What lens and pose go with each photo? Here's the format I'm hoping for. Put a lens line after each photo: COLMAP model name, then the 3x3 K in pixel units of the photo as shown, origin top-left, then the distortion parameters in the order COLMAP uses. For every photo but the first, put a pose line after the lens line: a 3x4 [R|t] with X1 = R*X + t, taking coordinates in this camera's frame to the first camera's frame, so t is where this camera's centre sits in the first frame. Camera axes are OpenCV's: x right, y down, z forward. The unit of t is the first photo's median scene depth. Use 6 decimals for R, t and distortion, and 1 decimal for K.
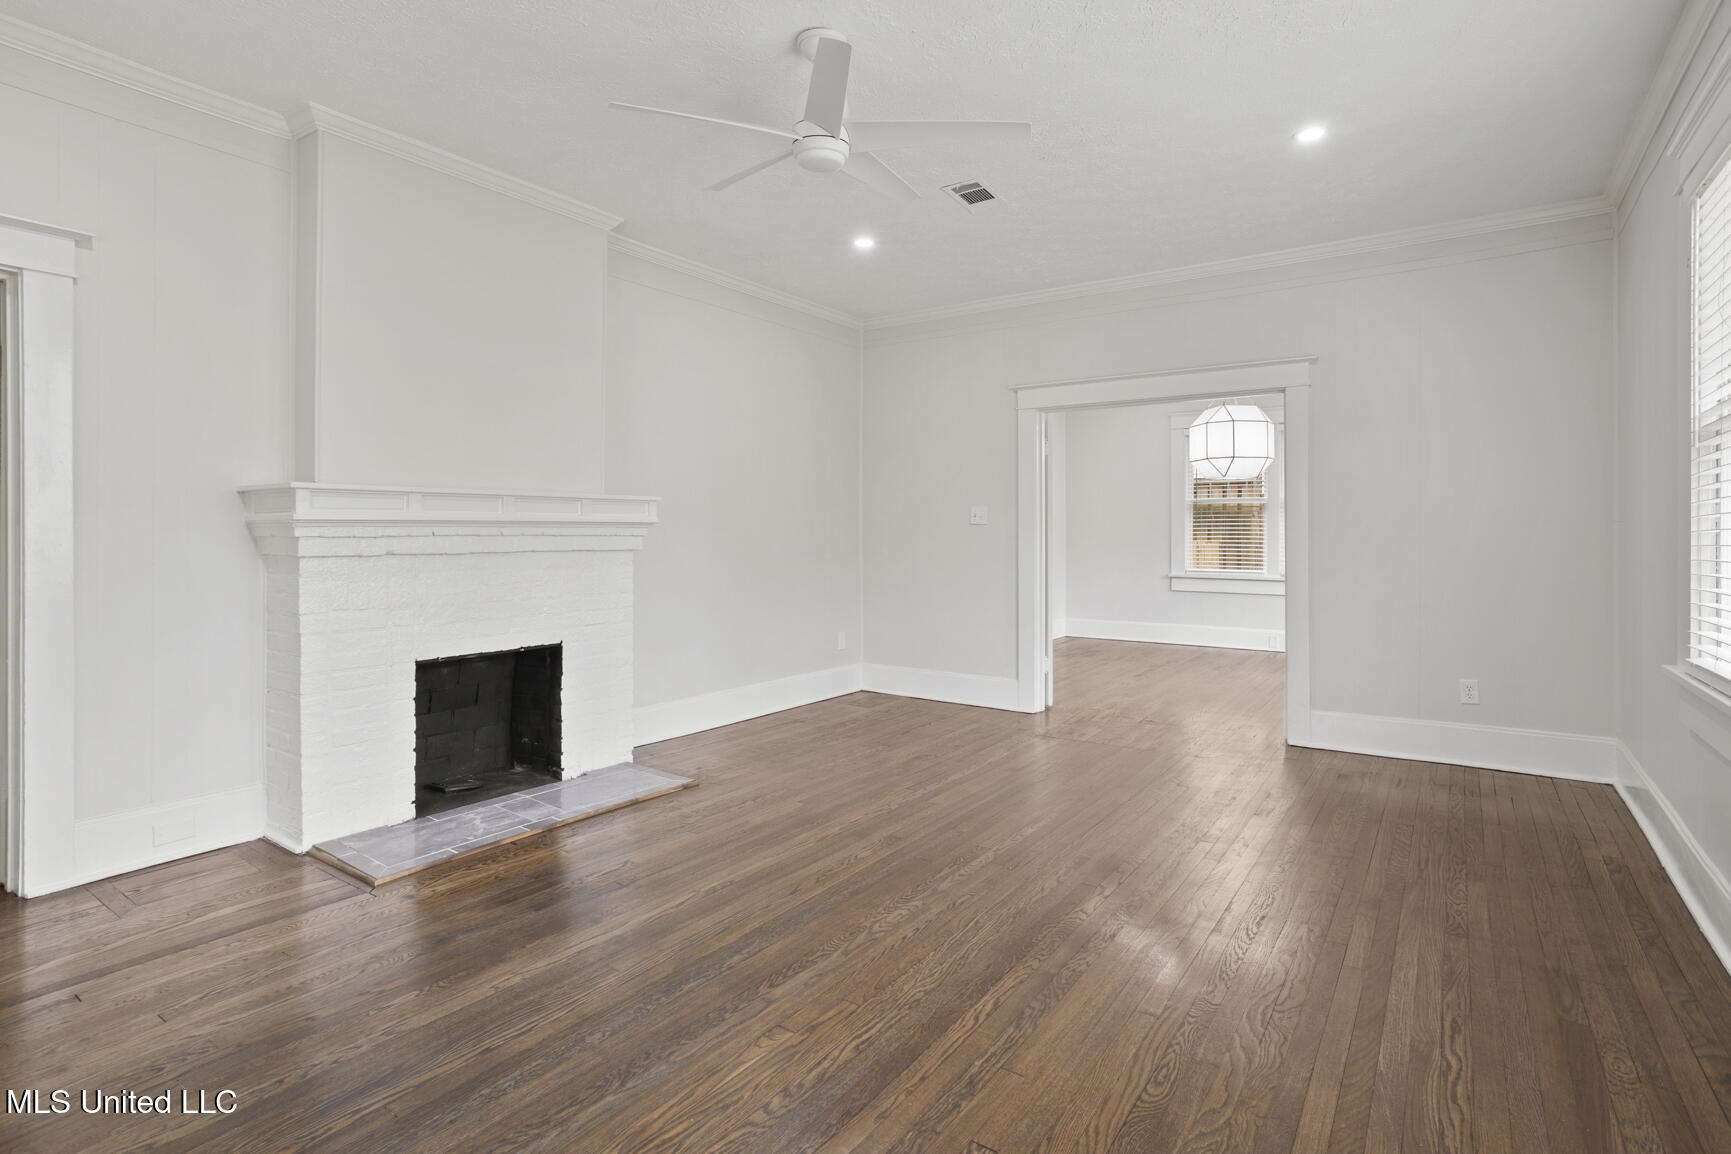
lens RADIAL K [[863.4, 0, 845.6], [0, 863.4, 537.6], [0, 0, 1]] dist [-0.038317, 0.017787]
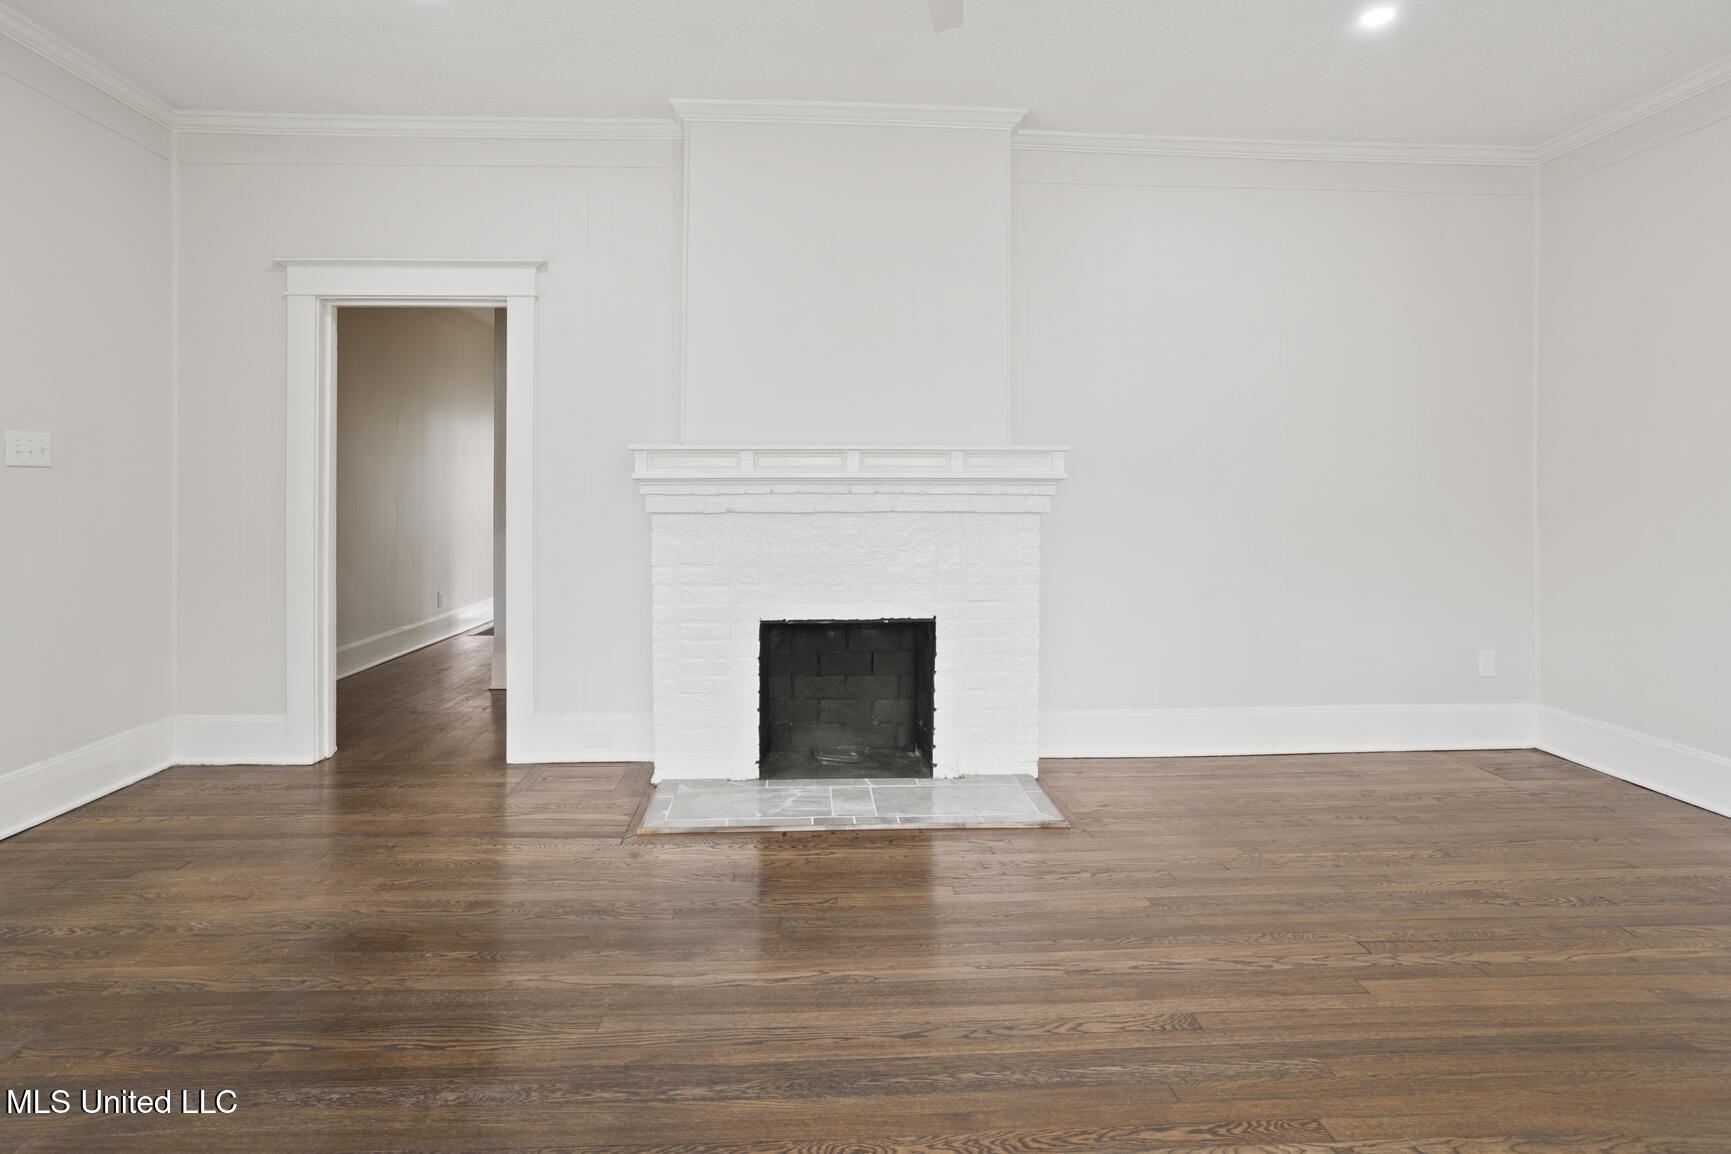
lens RADIAL K [[863.4, 0, 845.3], [0, 863.4, 493.0], [0, 0, 1]] dist [-0.038317, 0.017787]
pose [[0.624918, -0.005026, -0.780674, 0.338283], [-0.002876, 0.999958, -0.008740, 0.004888], [0.780685, 0.007707, 0.624878, 0.448289]]
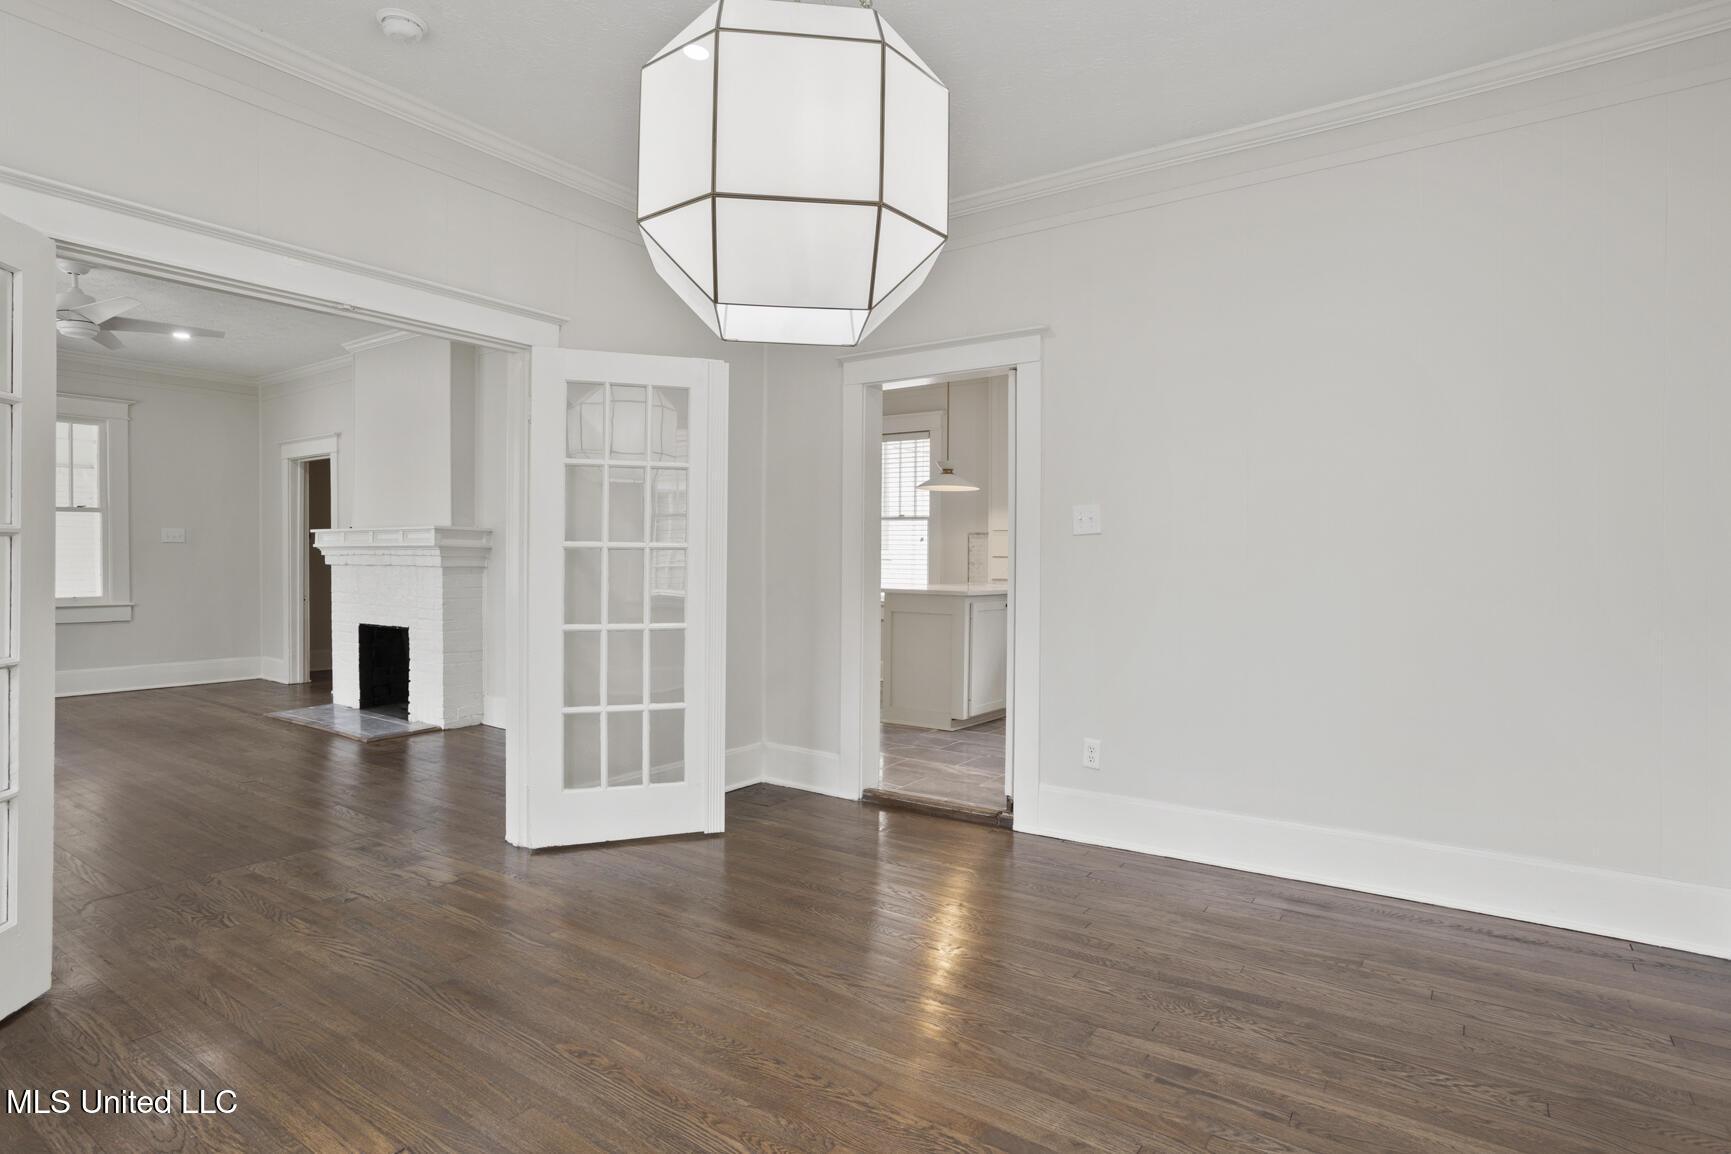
lens RADIAL K [[906.2, 0, 838.7], [0, 906.2, 560.9], [0, 0, 1]] dist [0.008242, 0.002149]
pose [[-0.012884, 0.002694, -0.999913, 1.424922], [-0.010739, 0.999938, 0.002833, -0.005616], [0.999859, 0.010775, -0.012854, 2.045243]]
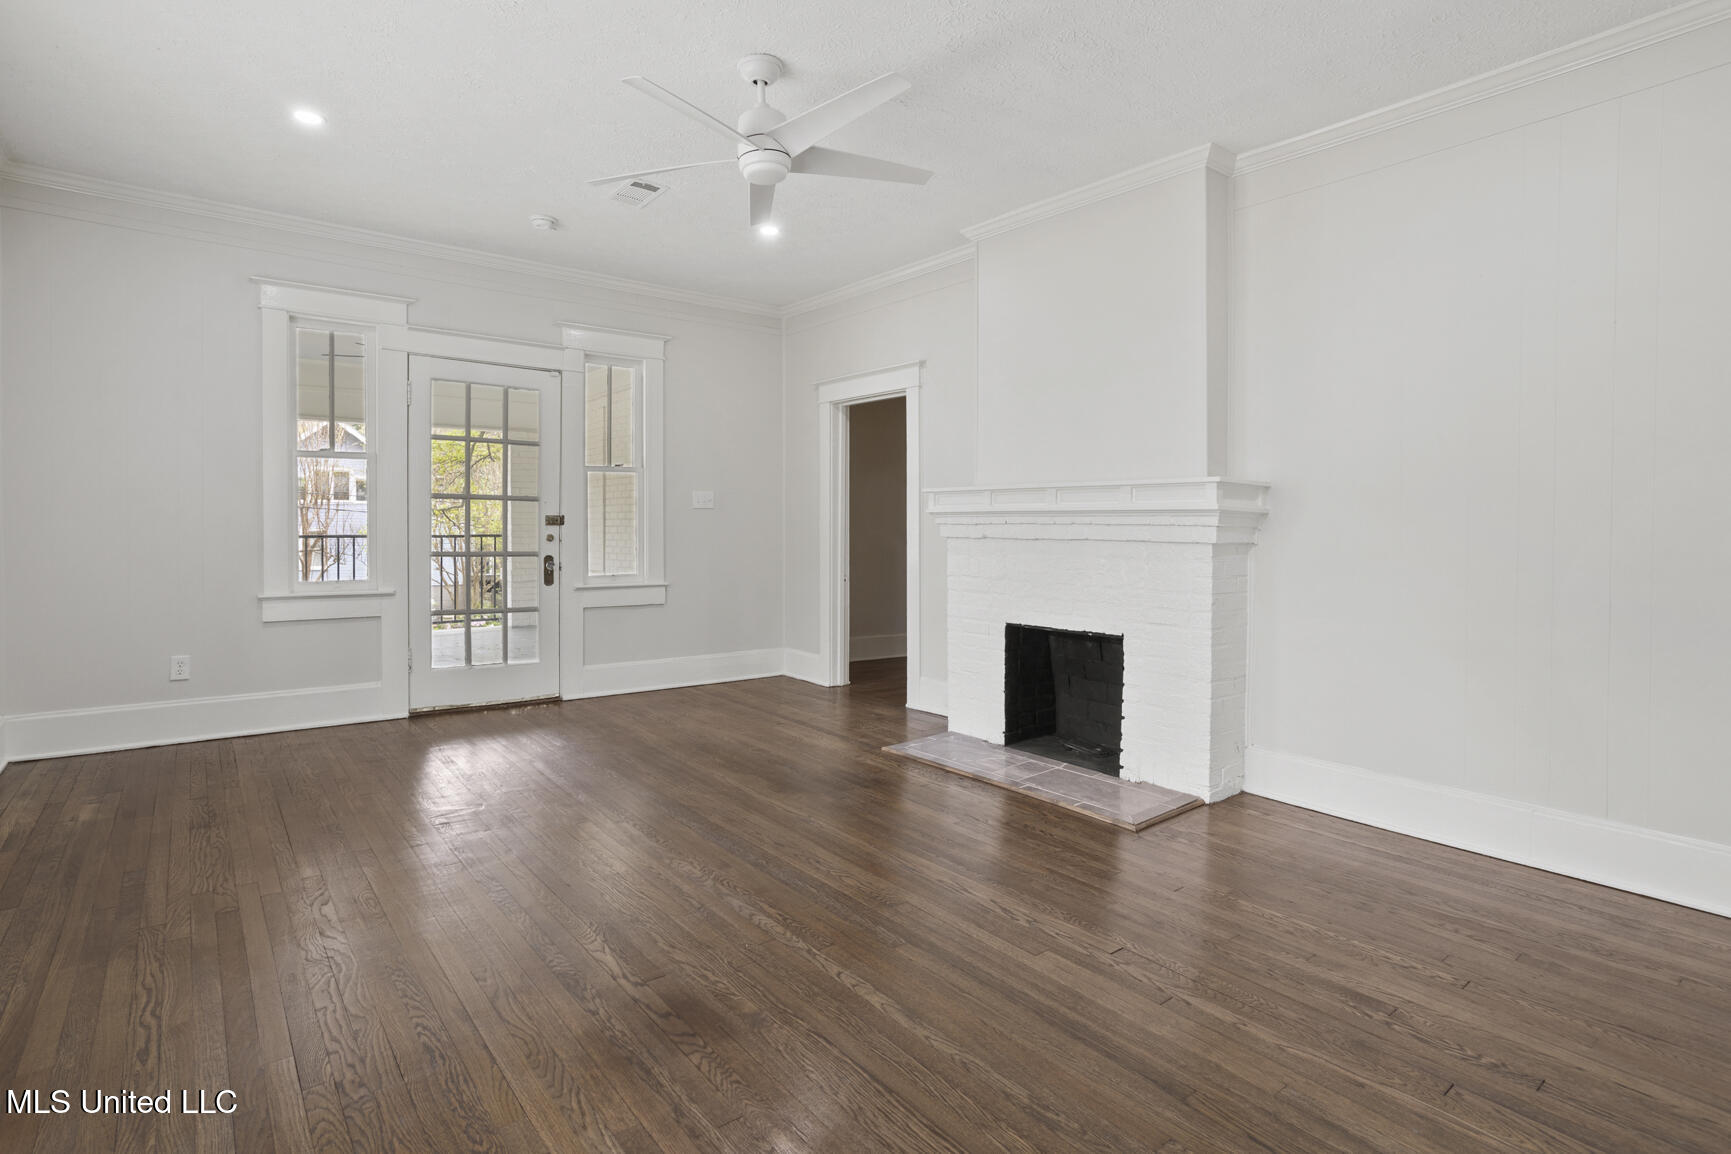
lens RADIAL K [[863.4, 0, 853.4], [0, 863.4, 534.3], [0, 0, 1]] dist [-0.038317, 0.017787]
pose [[-0.268963, 0.007906, -0.963118, 0.787746], [-0.012186, 0.999858, 0.011611, 0.001363], [0.963073, 0.014859, -0.268829, 1.119222]]
